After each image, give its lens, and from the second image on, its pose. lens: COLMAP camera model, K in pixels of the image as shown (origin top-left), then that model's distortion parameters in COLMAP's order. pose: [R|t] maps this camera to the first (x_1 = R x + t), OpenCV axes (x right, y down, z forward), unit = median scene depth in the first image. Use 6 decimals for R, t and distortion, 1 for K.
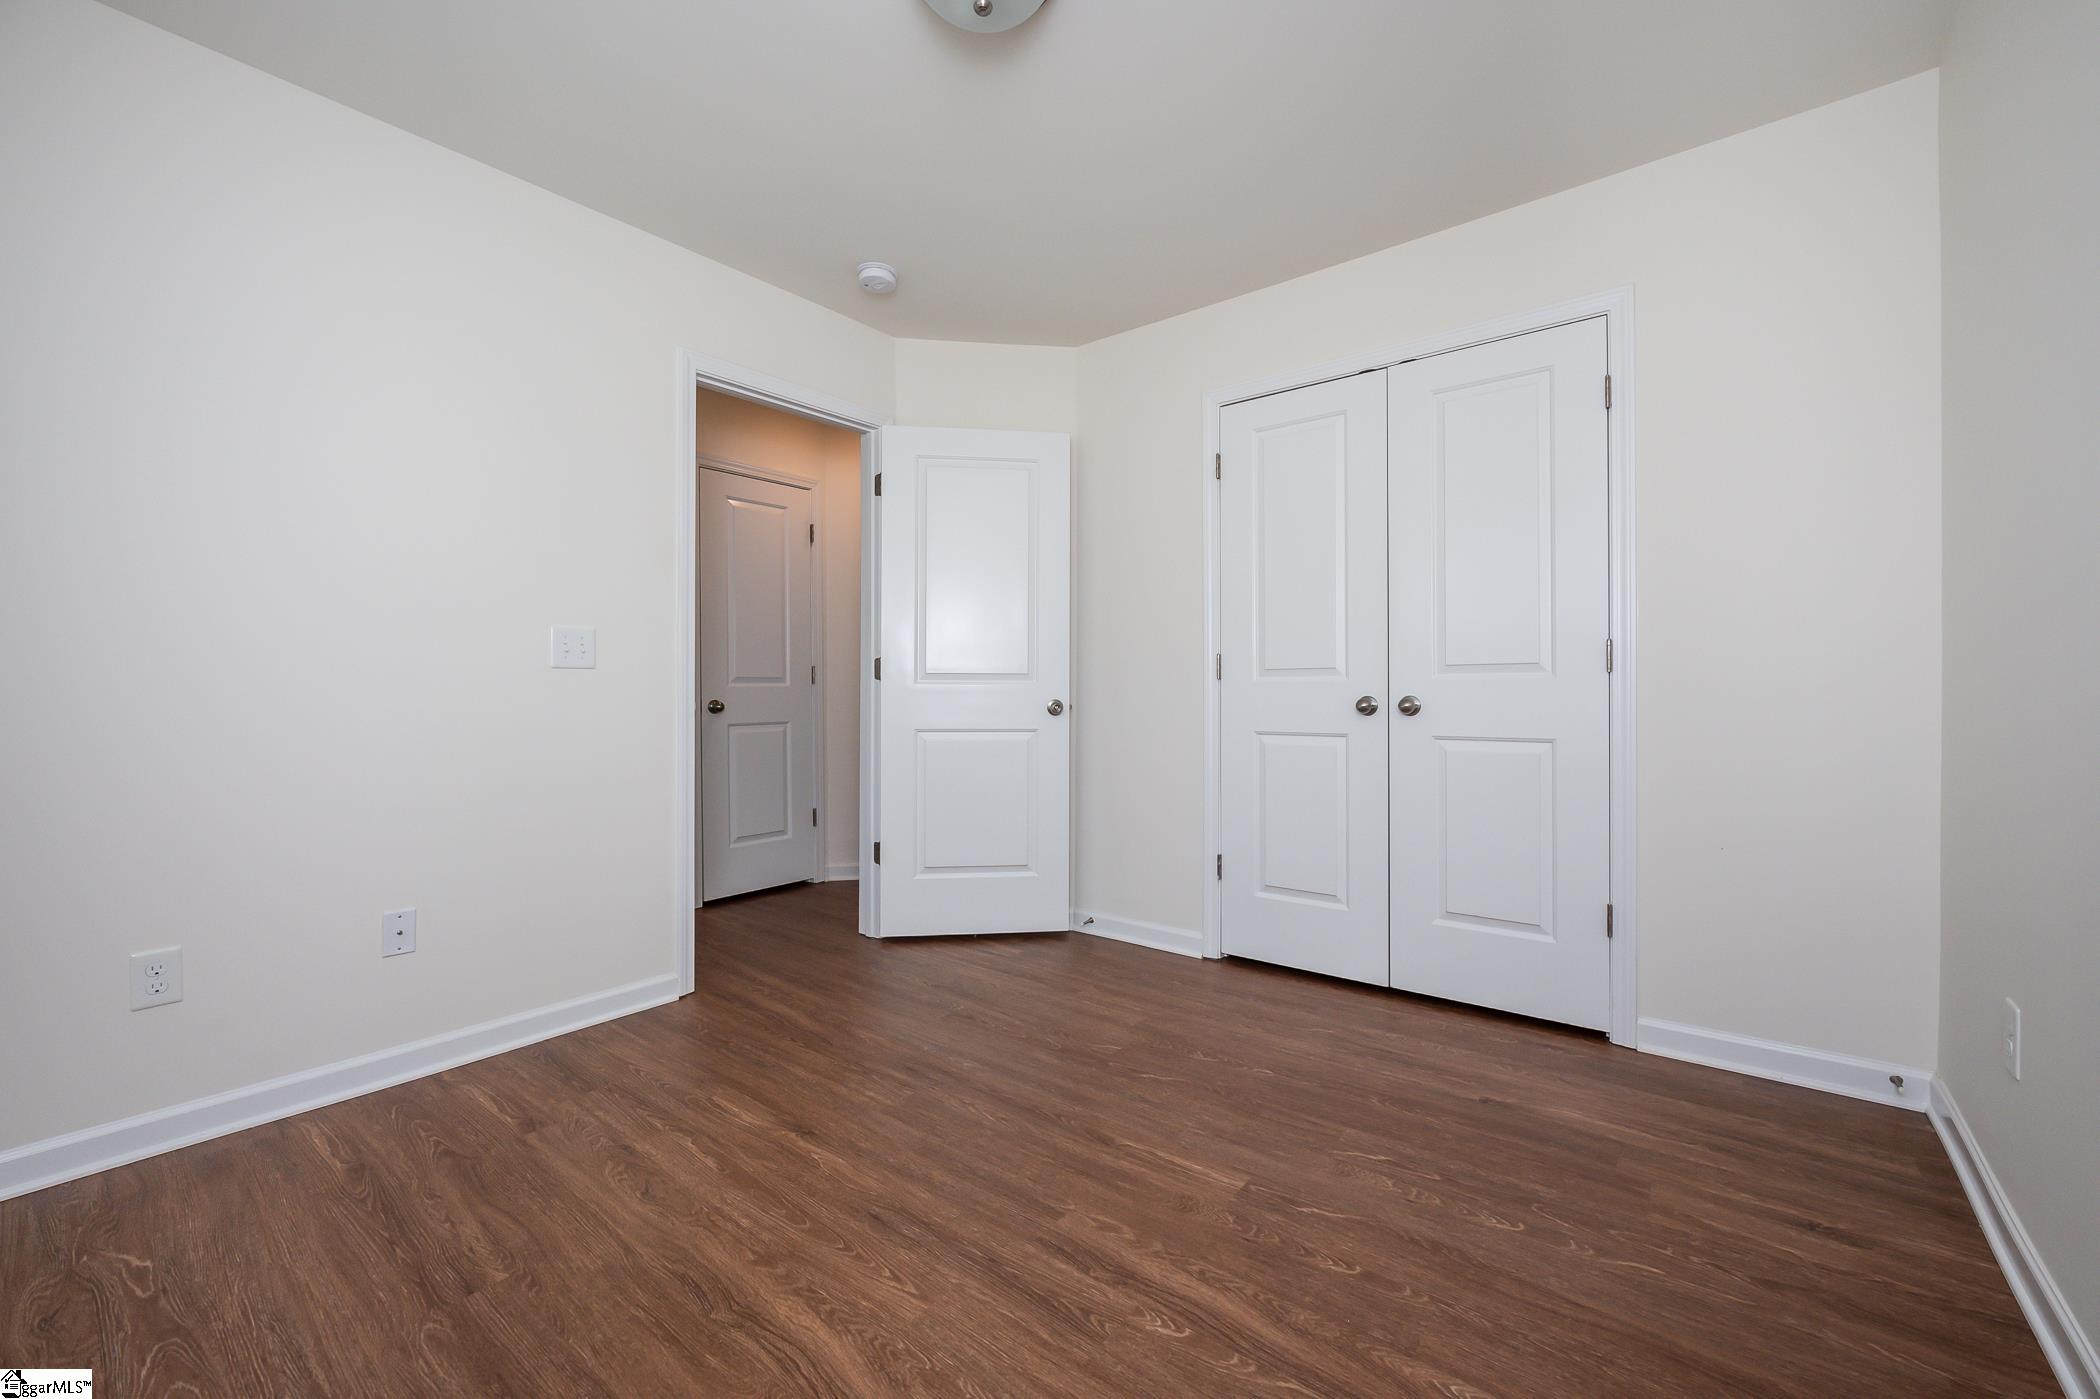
lens RADIAL K [[845.7, 0, 1062.8], [0, 845.7, 687.8], [0, 0, 1]] dist [-0.003866, 0.000164]
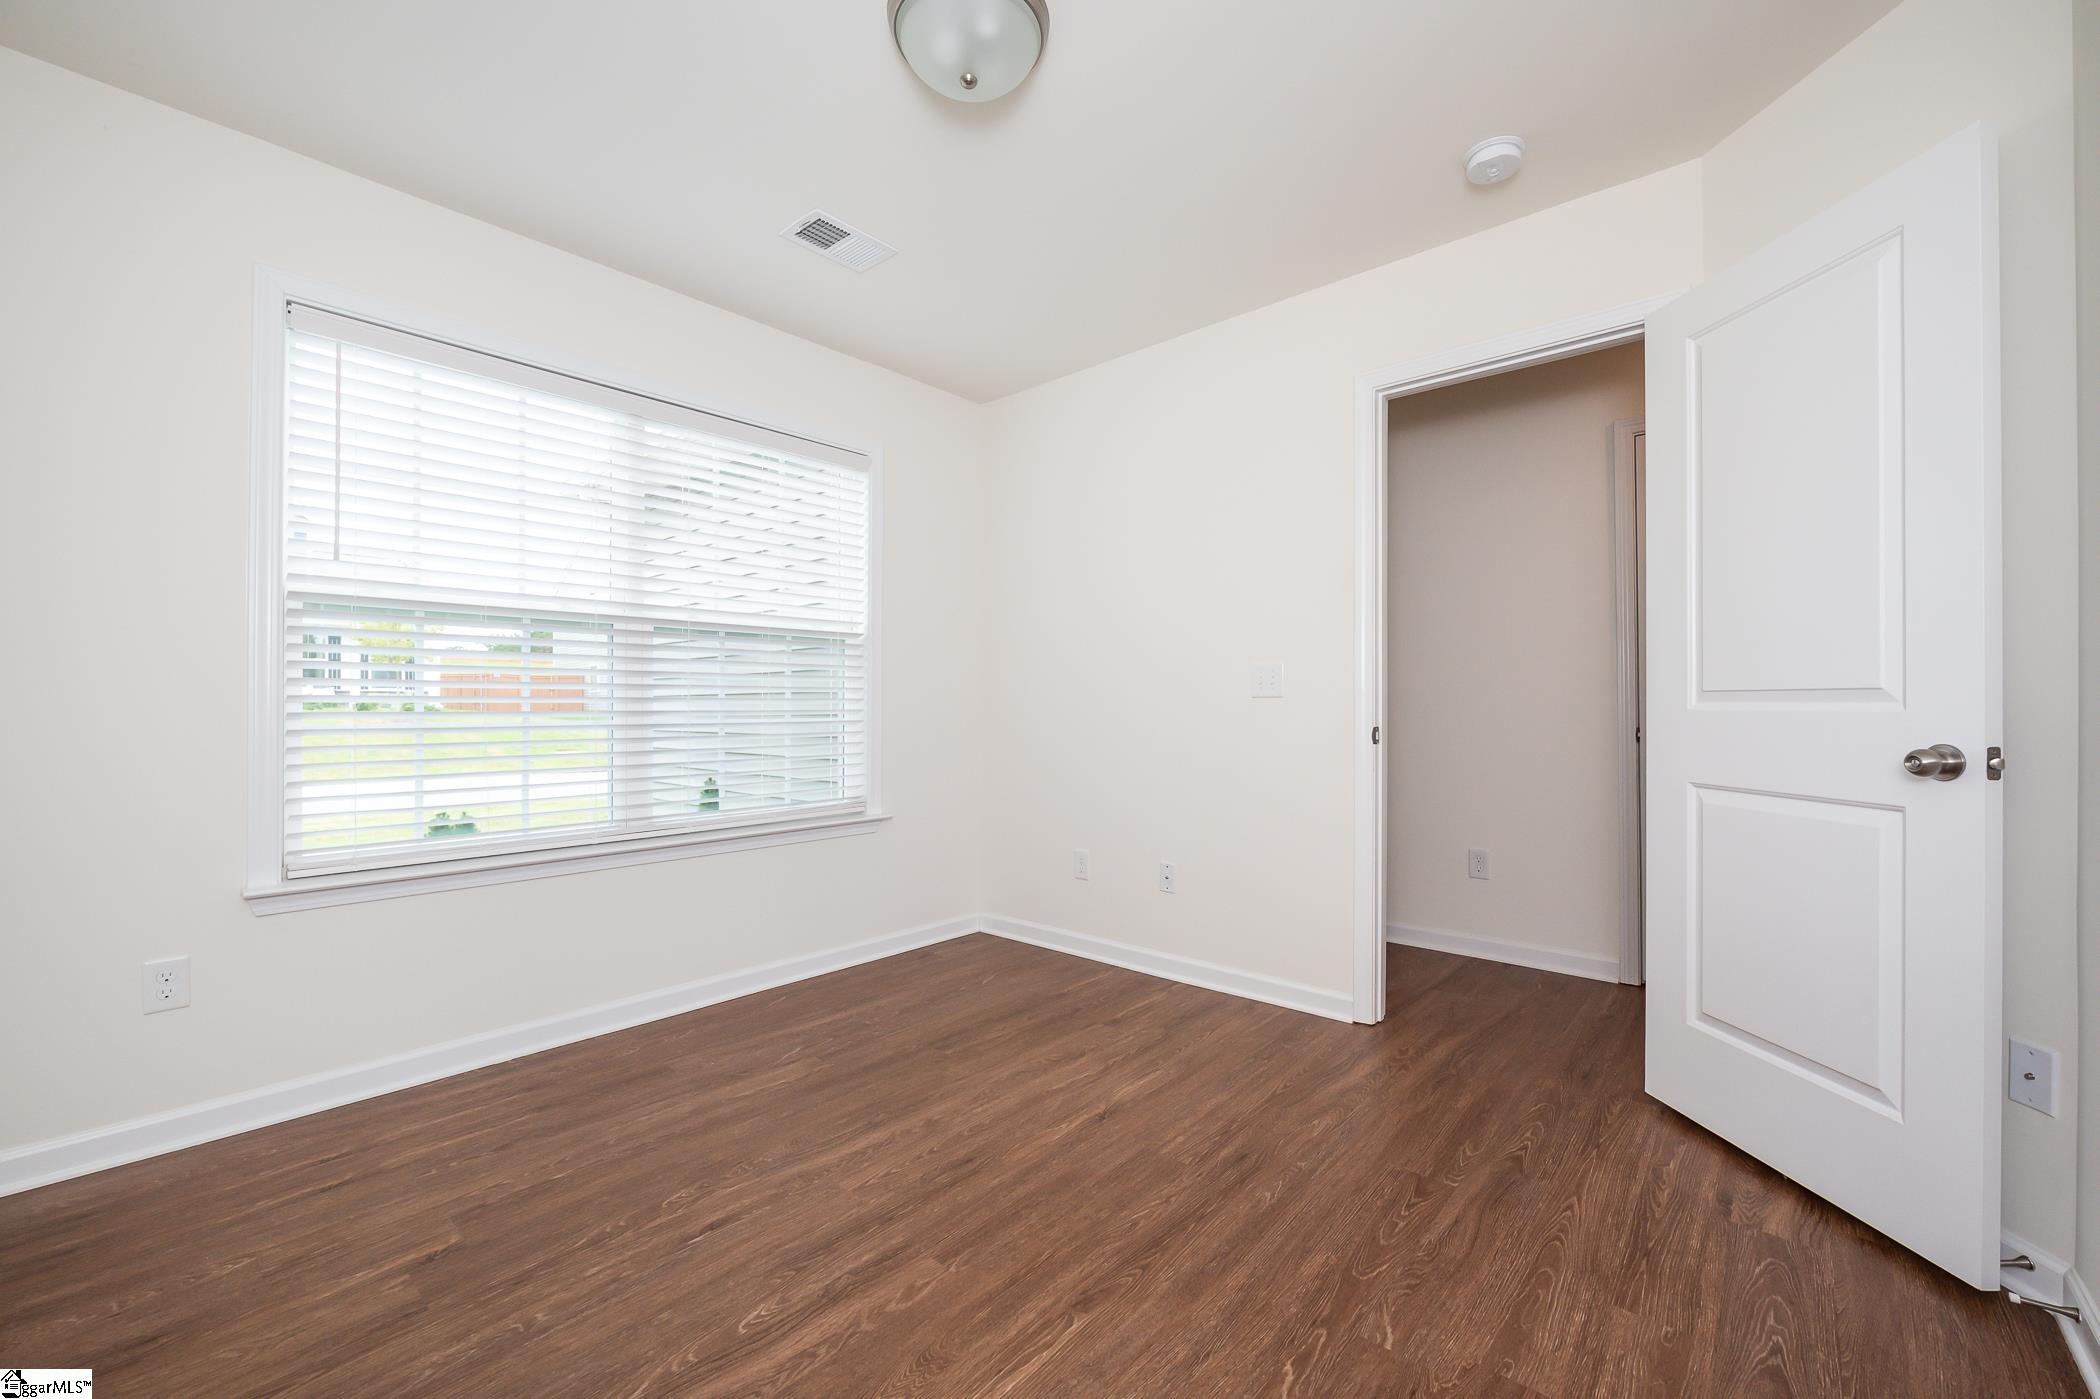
lens RADIAL K [[845.7, 0, 1048.3], [0, 845.7, 688.8], [0, 0, 1]] dist [-0.003866, 0.000164]
pose [[-0.066537, -0.021025, -0.997562, 0.942012], [0.006624, 0.999747, -0.021513, -0.017234], [0.997762, -0.008039, -0.066380, 1.146677]]
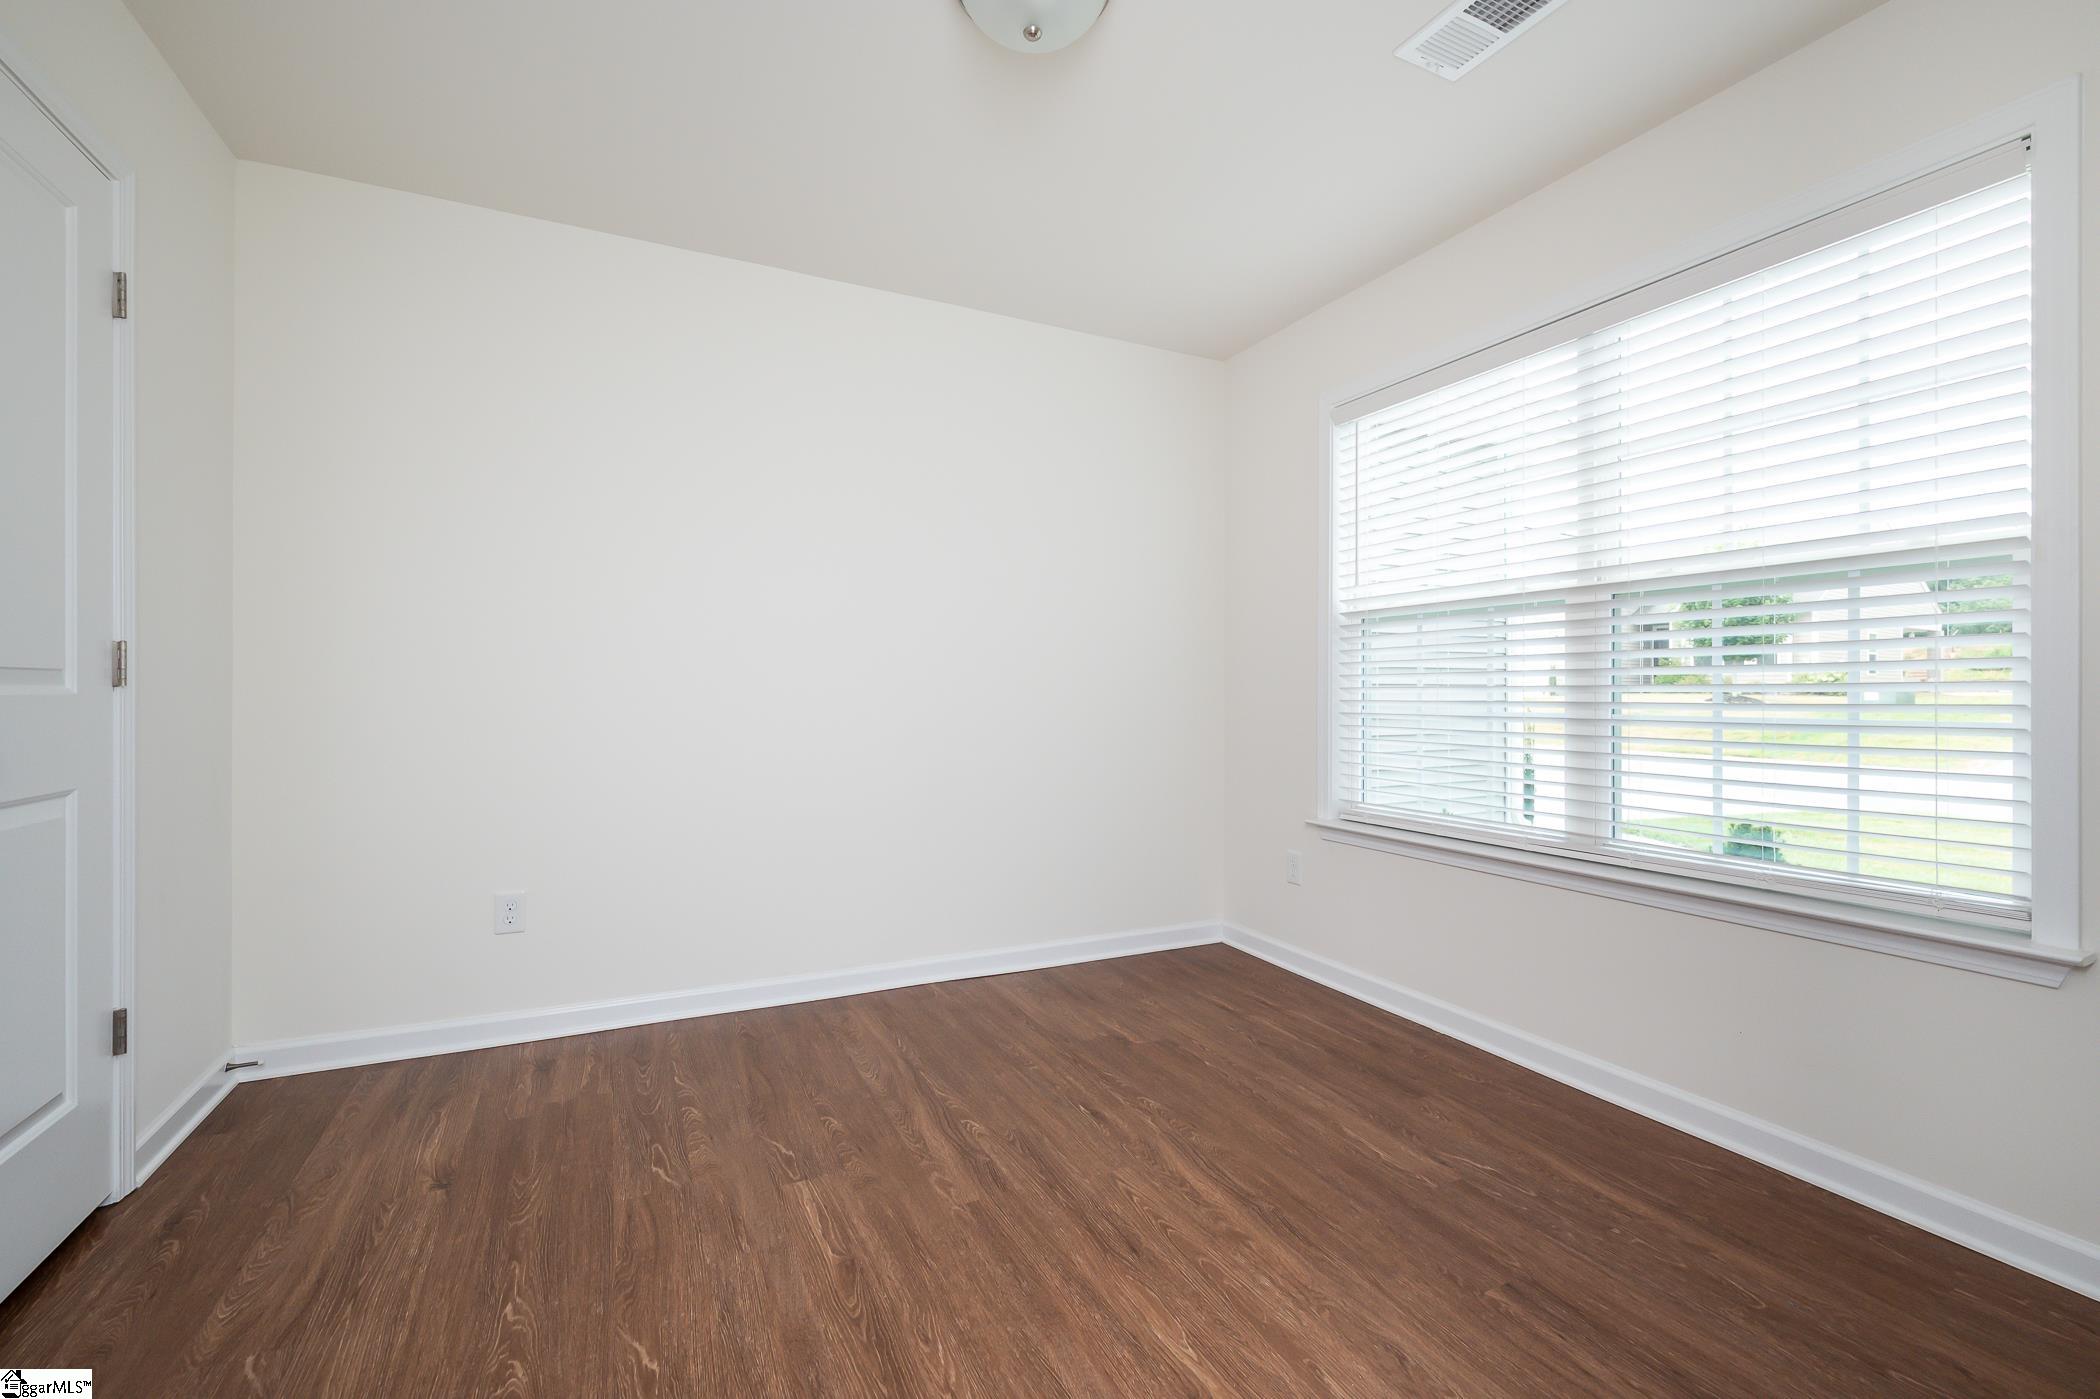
lens RADIAL K [[893.0, 0, 1052.7], [0, 893.0, 700.9], [0, 0, 1]] dist [0.001459, -0.000048]
pose [[-0.901155, -0.003898, 0.433479, -0.562379], [-0.003474, 0.999992, 0.001770, -0.016066], [-0.433482, 0.000089, -0.901162, 1.898848]]
